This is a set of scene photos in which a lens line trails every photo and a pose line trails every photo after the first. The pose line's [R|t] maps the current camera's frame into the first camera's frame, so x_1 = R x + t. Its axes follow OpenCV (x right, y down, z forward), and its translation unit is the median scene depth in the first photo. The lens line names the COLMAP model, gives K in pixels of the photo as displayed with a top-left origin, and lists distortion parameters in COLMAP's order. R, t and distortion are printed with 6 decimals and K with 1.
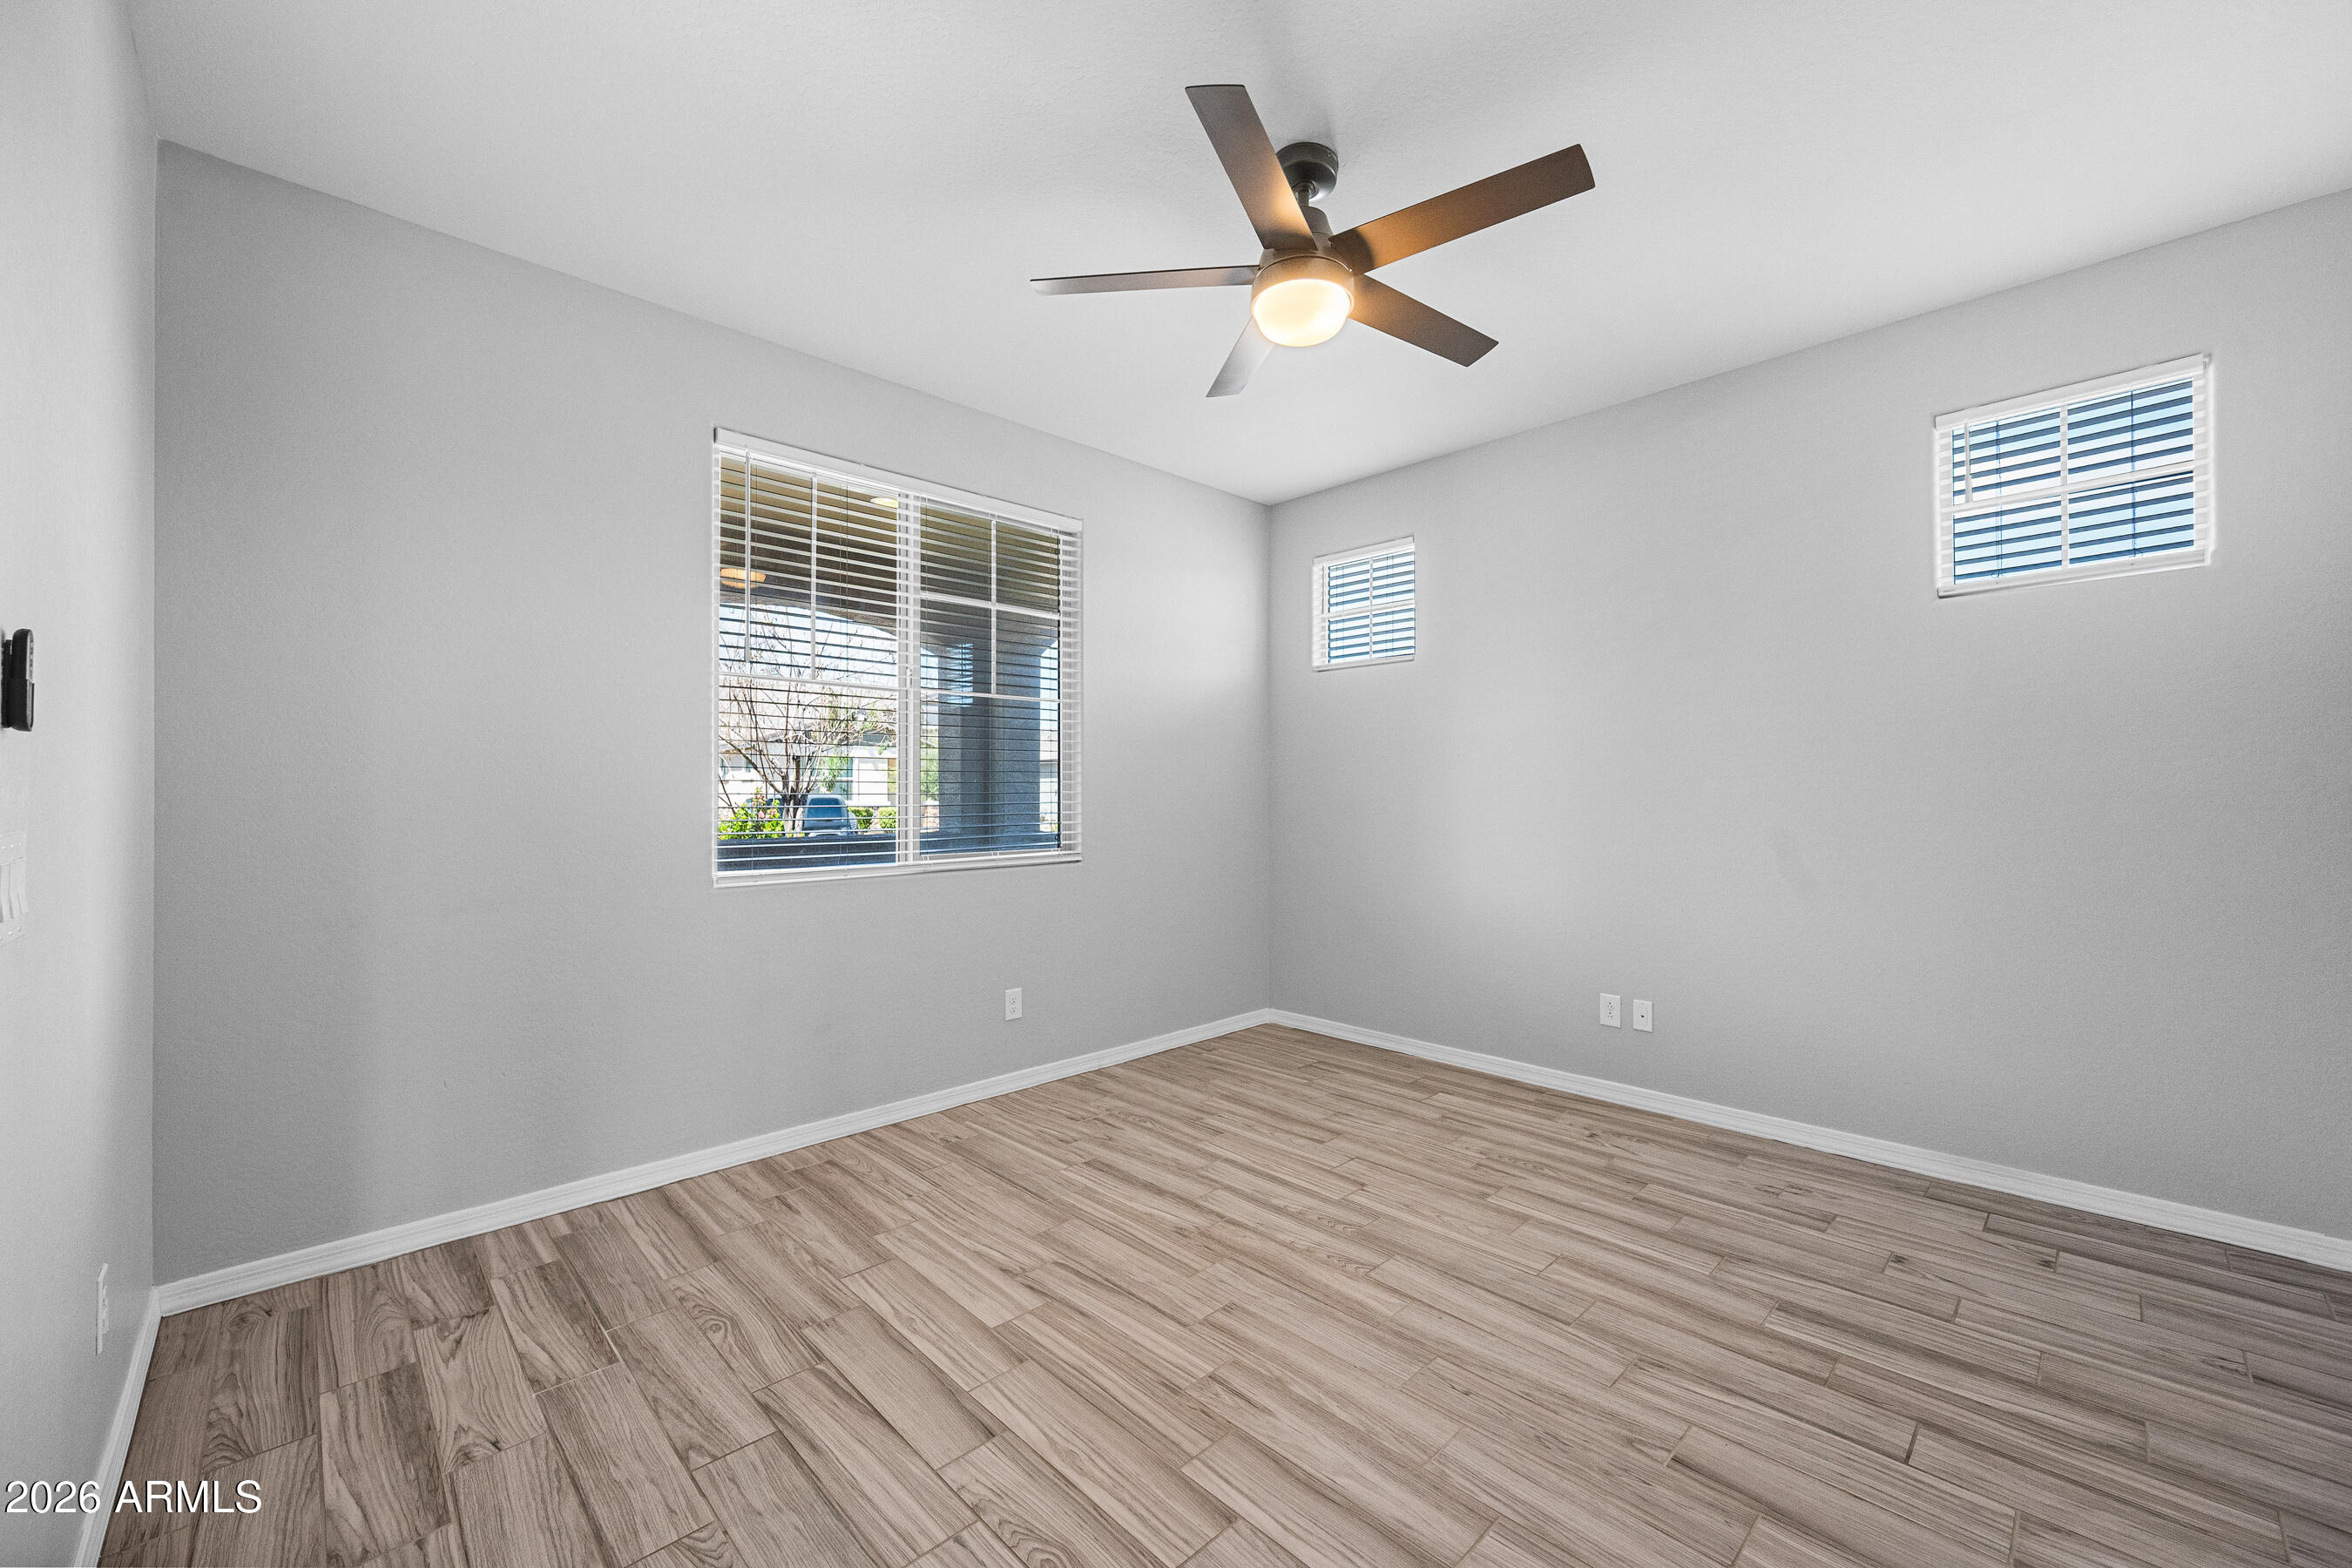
lens RADIAL K [[930.0, 0, 1184.1], [0, 930.0, 791.6], [0, 0, 1]] dist [-0.000363, -0.000014]
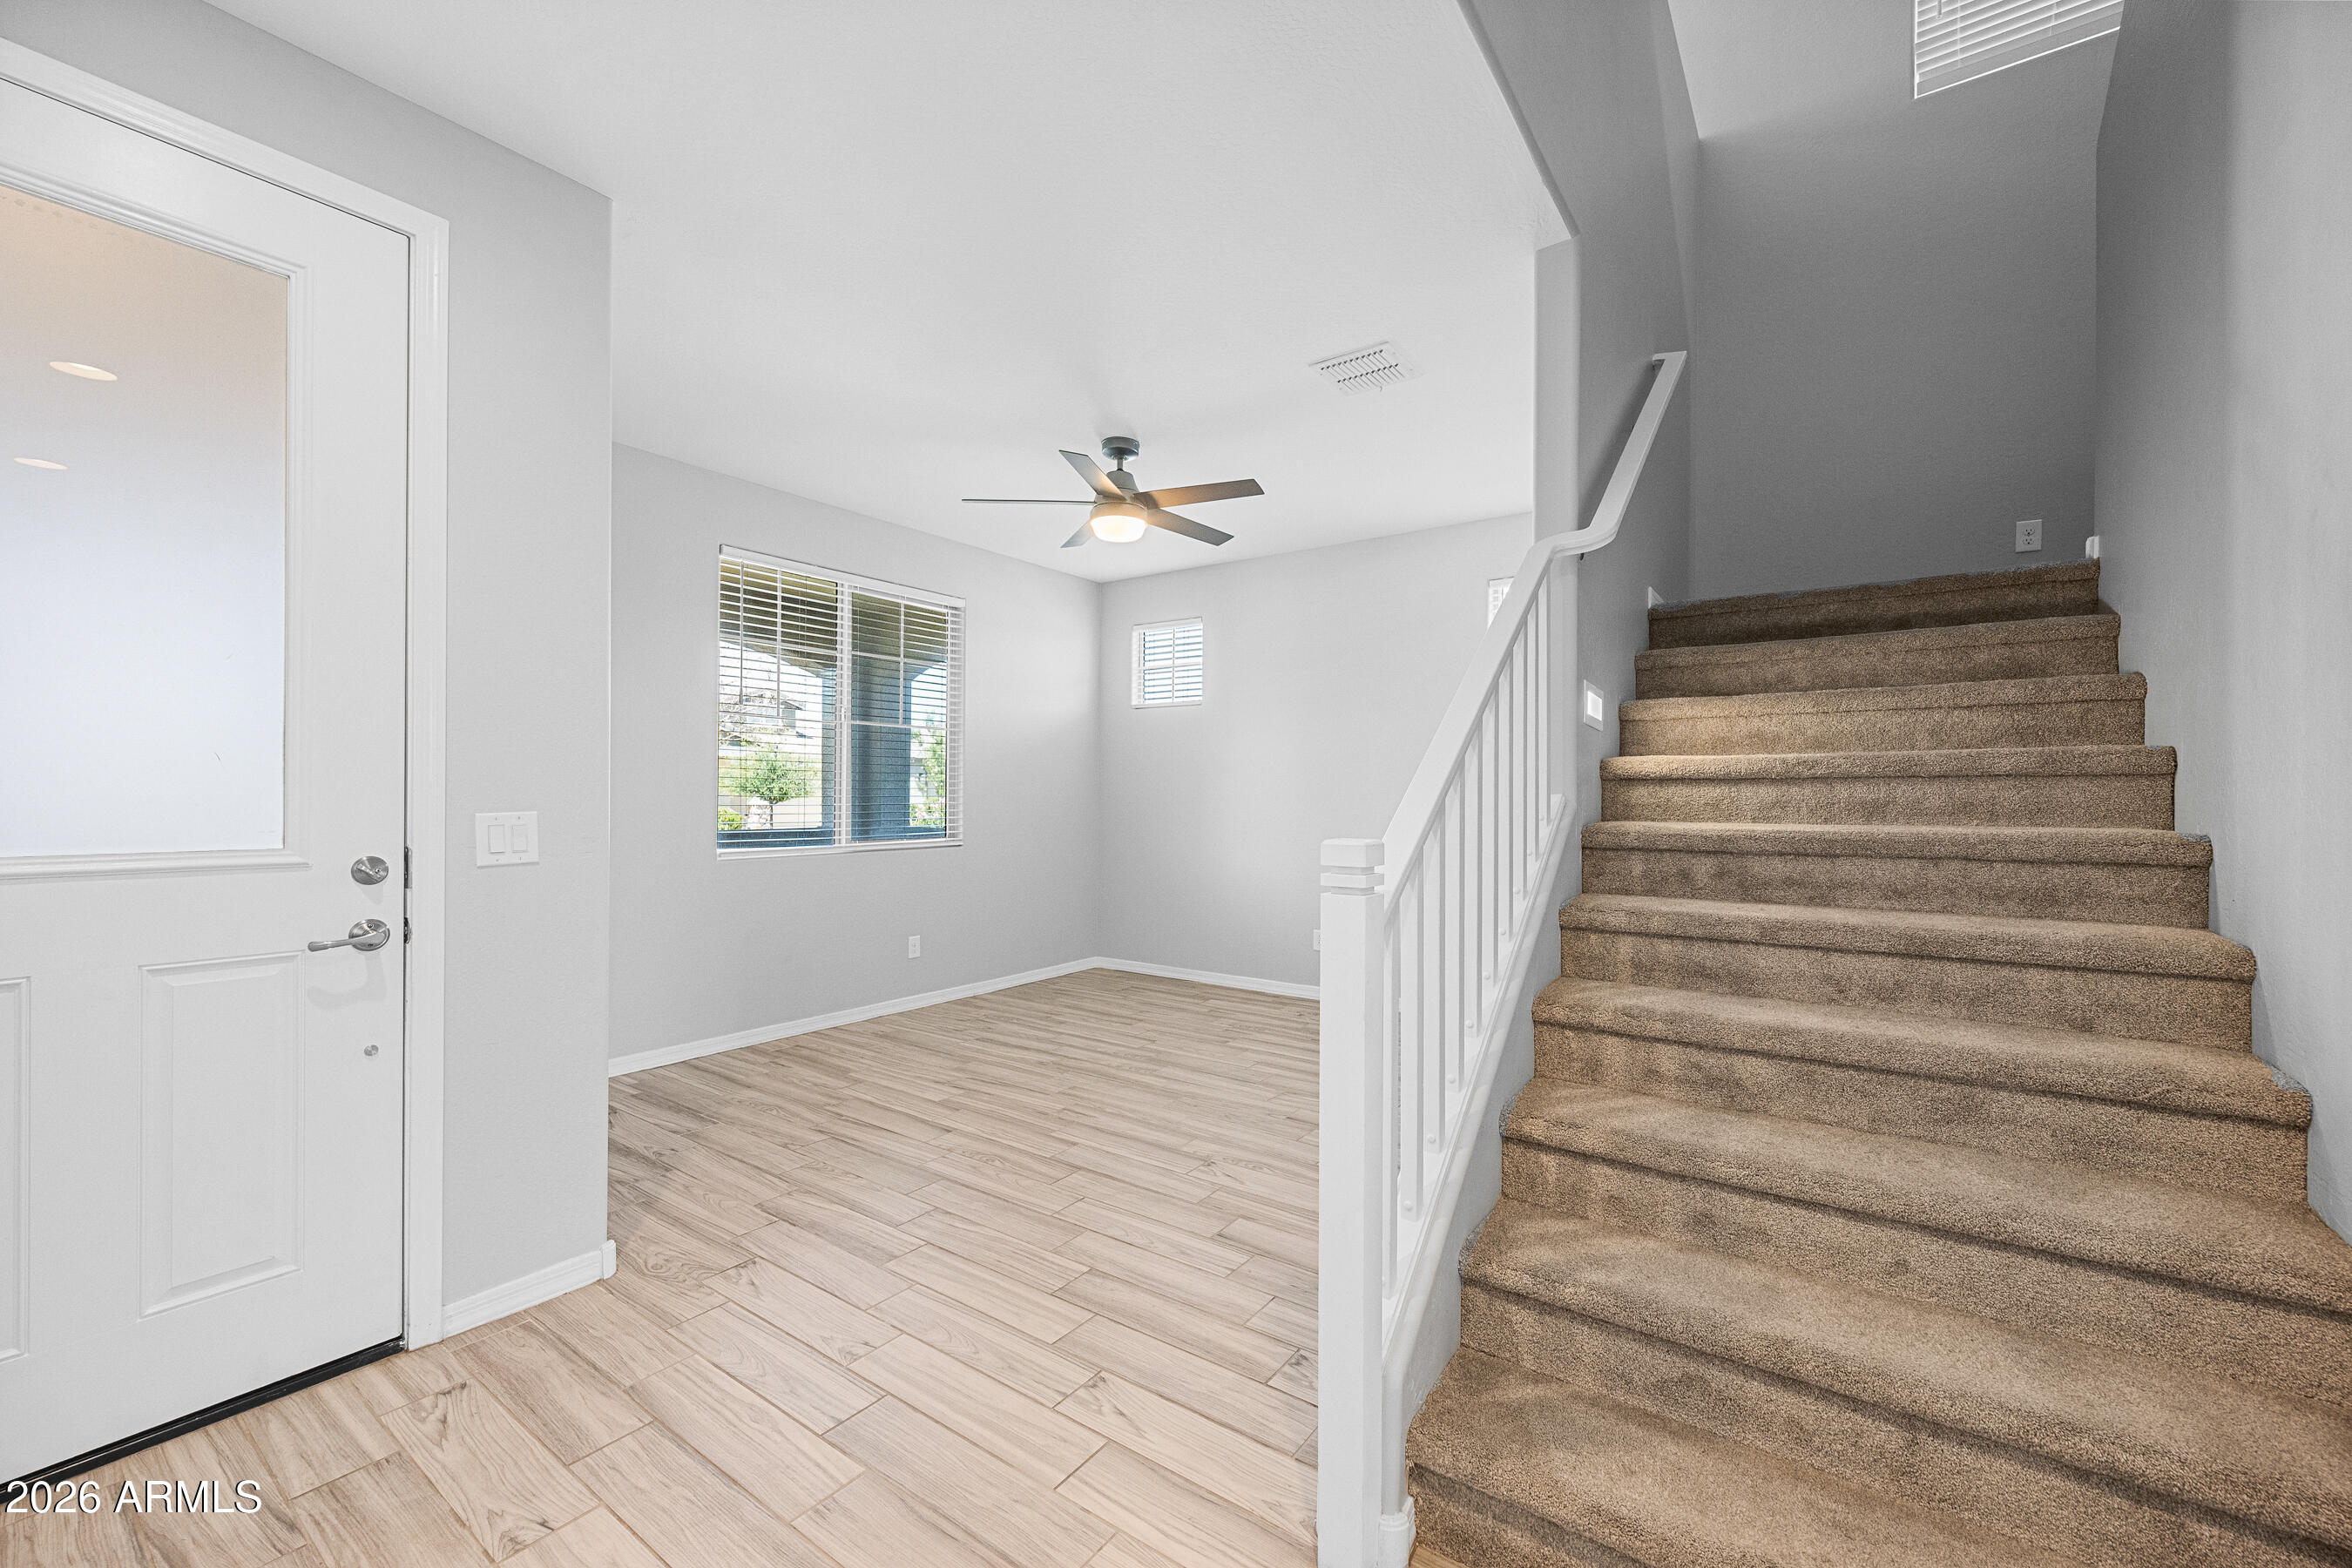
lens RADIAL K [[930.0, 0, 1184.1], [0, 930.0, 791.6], [0, 0, 1]] dist [-0.000363, -0.000014]
pose [[0.983741, 0.009147, 0.179358, -0.050331], [-0.008609, 0.999956, -0.003781, -0.004848], [-0.179385, 0.002176, 0.983777, -0.605269]]
